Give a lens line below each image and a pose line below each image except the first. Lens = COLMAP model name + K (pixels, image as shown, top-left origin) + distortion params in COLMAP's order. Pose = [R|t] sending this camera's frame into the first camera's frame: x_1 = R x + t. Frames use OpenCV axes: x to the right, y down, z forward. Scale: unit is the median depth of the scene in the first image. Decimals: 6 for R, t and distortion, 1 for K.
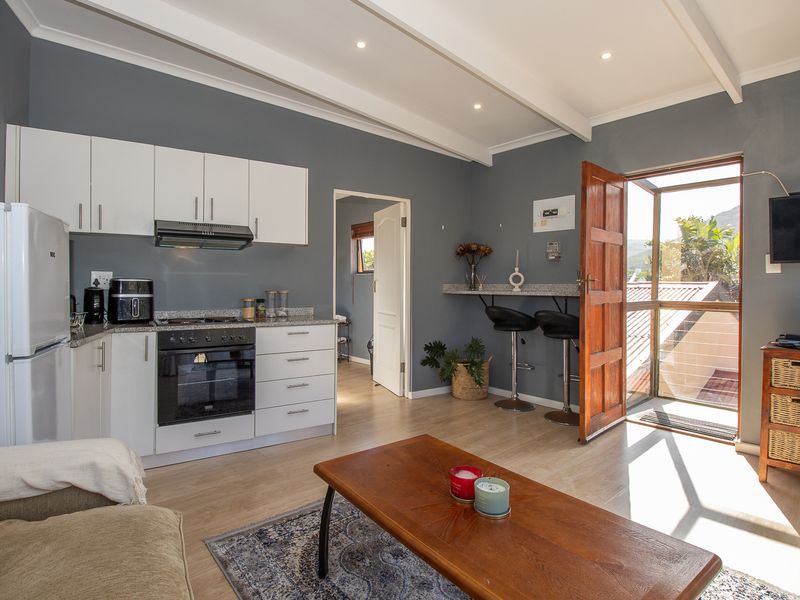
lens RADIAL K [[426.3, 0, 401.9], [0, 426.3, 290.6], [0, 0, 1]] dist [-0.000891, -0.013042]
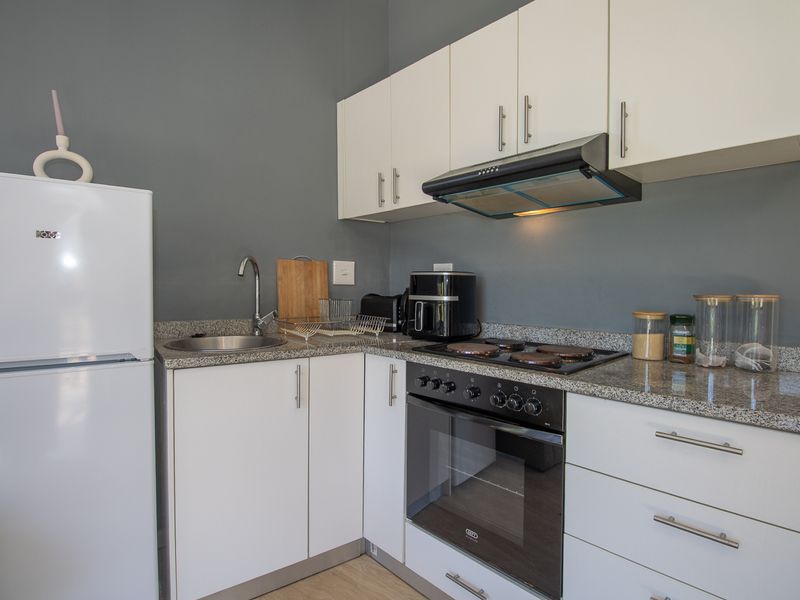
lens RADIAL K [[429.5, 0, 406.9], [0, 429.5, 297.3], [0, 0, 1]] dist [-0.003111, -0.001673]
pose [[0.219471, 0.023334, -0.975340, -0.003245], [-0.011580, 0.999706, 0.021311, -0.002072], [0.975550, 0.006617, 0.219677, 0.654025]]
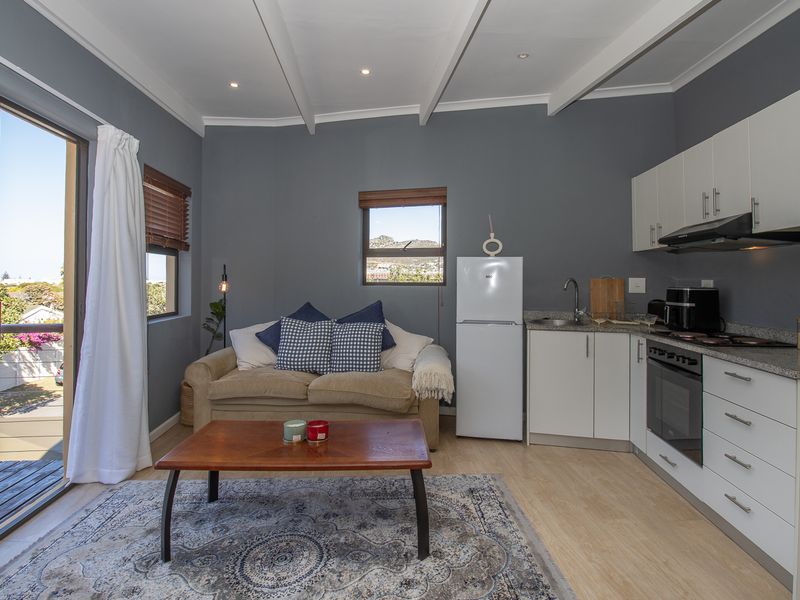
lens RADIAL K [[434.8, 0, 398.0], [0, 434.8, 278.1], [0, 0, 1]] dist [0.000905, 0.000379]
pose [[-0.596617, -0.010693, -0.802455, 0.492585], [-0.011873, 0.999919, -0.004496, -0.030243], [0.802438, 0.006845, -0.596696, 0.862141]]
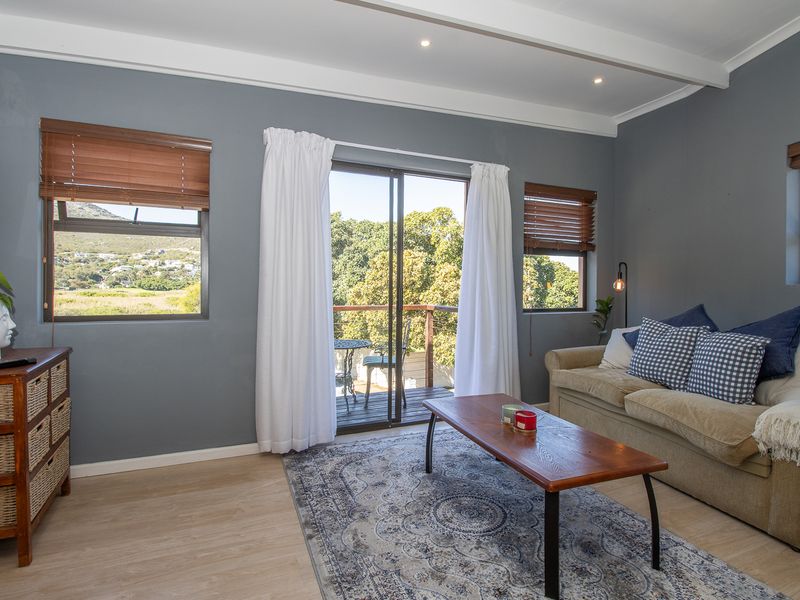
lens RADIAL K [[434.8, 0, 398.0], [0, 434.8, 278.1], [0, 0, 1]] dist [0.000905, 0.000379]
pose [[-0.955585, -0.007562, 0.294620, 0.047235], [-0.010743, 0.999900, -0.009181, -0.007801], [-0.294521, -0.011938, -0.955571, 1.053534]]
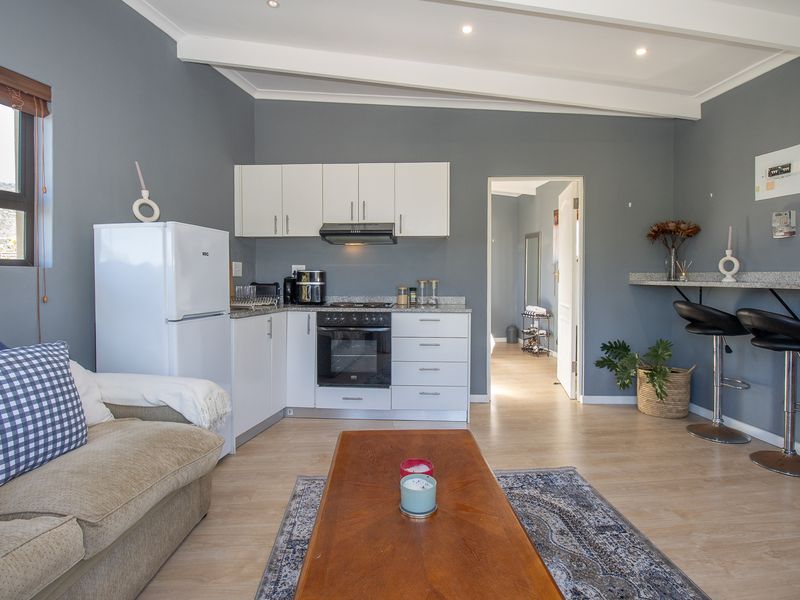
lens RADIAL K [[426.3, 0, 401.9], [0, 426.3, 290.6], [0, 0, 1]] dist [-0.000891, -0.013042]
pose [[0.818021, 0.015934, -0.574968, 0.273429], [-0.004175, 0.999754, 0.021767, 0.003339], [0.575173, -0.015405, 0.817887, 0.079985]]
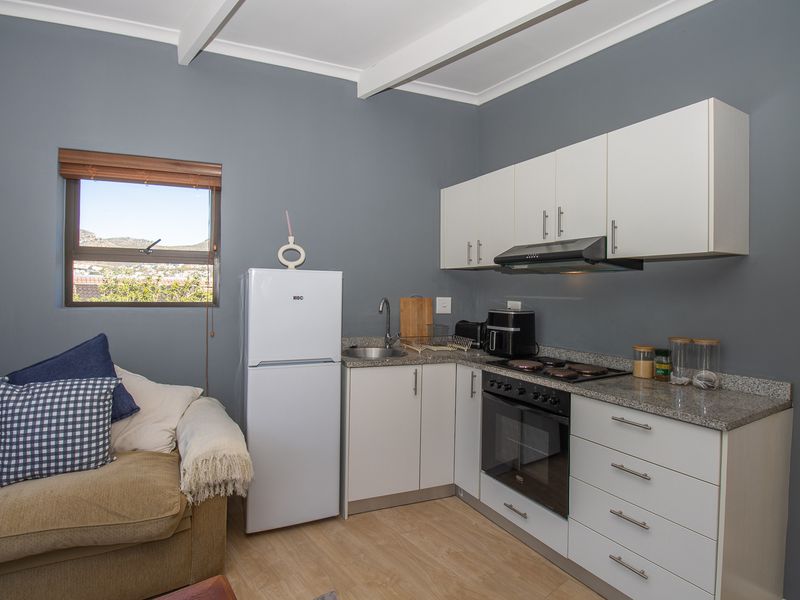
lens RADIAL K [[426.3, 0, 401.9], [0, 426.3, 290.6], [0, 0, 1]] dist [-0.000891, -0.013042]
pose [[-0.022136, -0.001020, -0.999754, 0.267962], [-0.021605, 0.999766, -0.000541, -0.053749], [0.999522, 0.021587, -0.022152, 0.632346]]
